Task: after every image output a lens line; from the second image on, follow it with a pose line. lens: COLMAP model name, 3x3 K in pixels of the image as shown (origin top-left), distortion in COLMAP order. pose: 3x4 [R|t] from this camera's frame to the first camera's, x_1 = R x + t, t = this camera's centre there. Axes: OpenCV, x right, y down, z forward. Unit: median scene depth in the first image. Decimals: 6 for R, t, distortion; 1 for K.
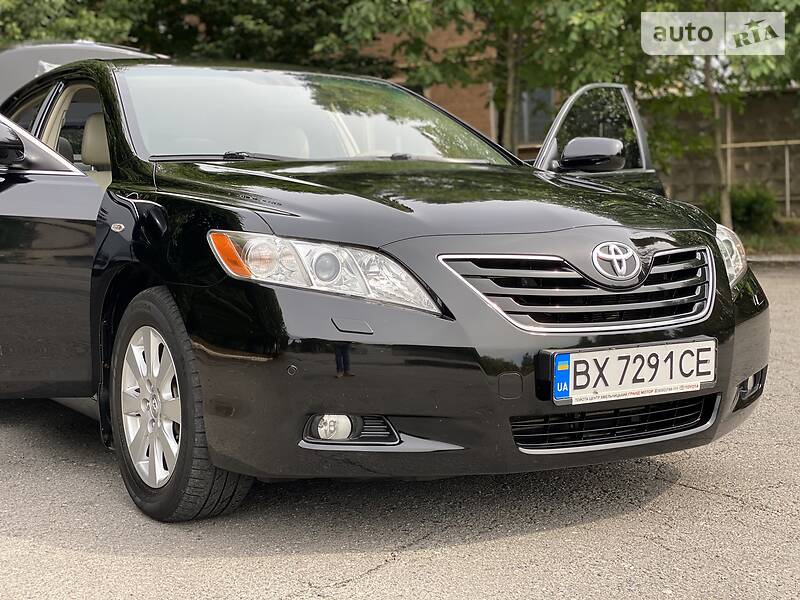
lens RADIAL K [[1214.8, 0, 381.8], [0, 1214.8, 300.4], [0, 0, 1]] dist [0.119091, -0.026093]
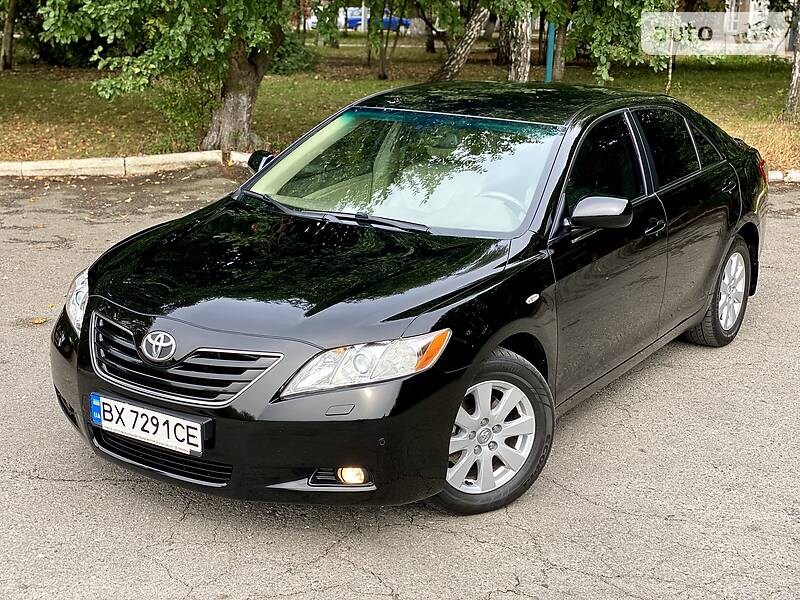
lens RADIAL K [[1214.8, 0, 381.8], [0, 1214.8, 300.4], [0, 0, 1]] dist [0.119091, -0.026093]
pose [[0.422665, 0.255412, -0.869551, 1.514038], [-0.094635, 0.966659, 0.237937, -0.443158], [0.901331, -0.018278, 0.432744, 0.625058]]
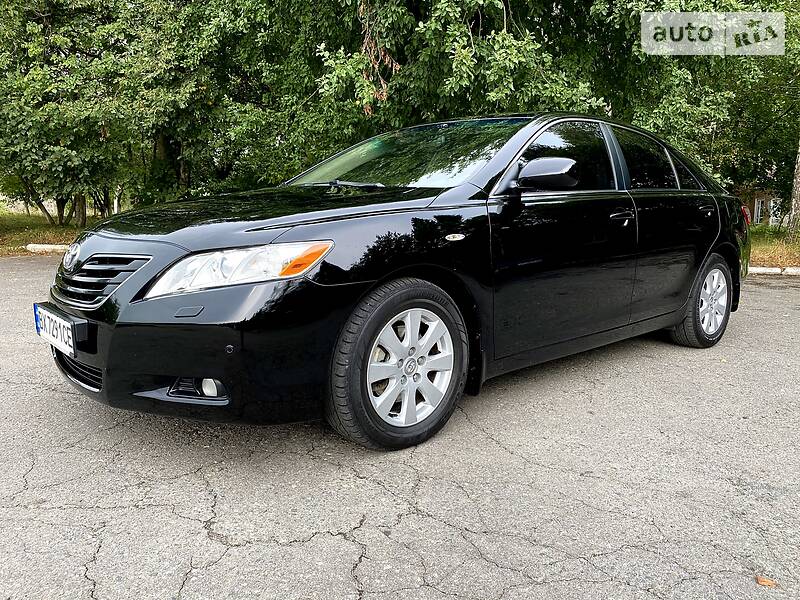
lens RADIAL K [[612.8, 0, 401.9], [0, 612.8, 303.1], [0, 0, 1]] dist [0.000377, -0.000422]
pose [[0.177827, 0.168731, -0.969488, 1.001564], [-0.090494, 0.983820, 0.154626, -0.127611], [0.979892, 0.060236, 0.190219, 1.257615]]
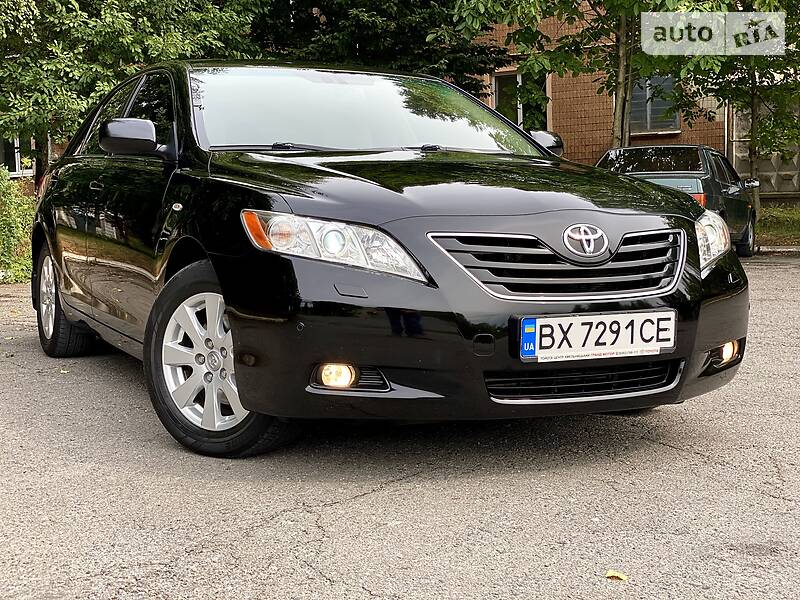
lens RADIAL K [[1214.8, 0, 381.8], [0, 1214.8, 300.4], [0, 0, 1]] dist [0.119091, -0.026093]
pose [[0.993830, 0.021008, -0.108909, 0.127141], [-0.019748, 0.999725, 0.012639, 0.013664], [0.109145, -0.010410, 0.993971, -0.172579]]
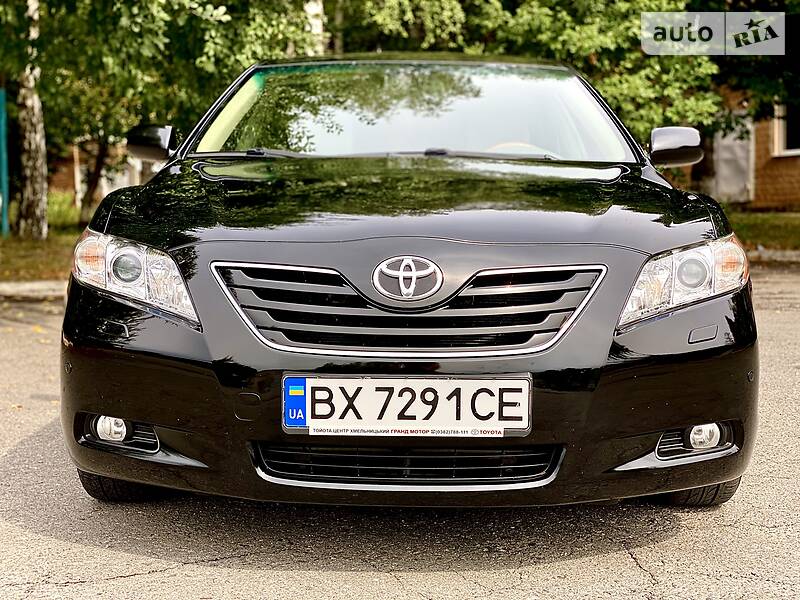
lens RADIAL K [[1214.8, 0, 381.8], [0, 1214.8, 300.4], [0, 0, 1]] dist [0.119091, -0.026093]
pose [[0.843004, 0.066000, -0.533844, 0.643937], [-0.057198, 0.997816, 0.033039, -0.044410], [0.534858, 0.002683, 0.844937, 0.254563]]
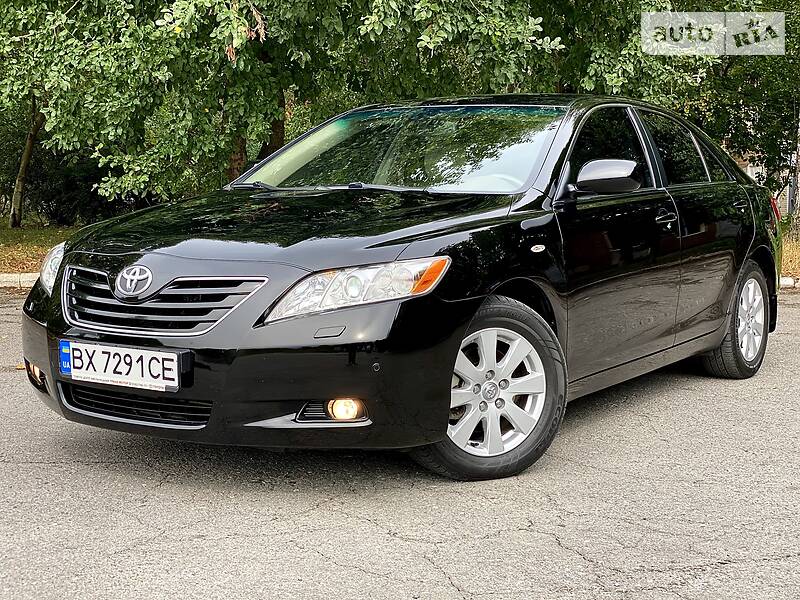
lens RADIAL K [[1214.8, 0, 381.8], [0, 1214.8, 300.4], [0, 0, 1]] dist [0.119091, -0.026093]
pose [[0.418073, 0.103902, -0.902452, 1.480746], [-0.078688, 0.993845, 0.077972, -0.133446], [0.904999, 0.038414, 0.423676, 0.690247]]
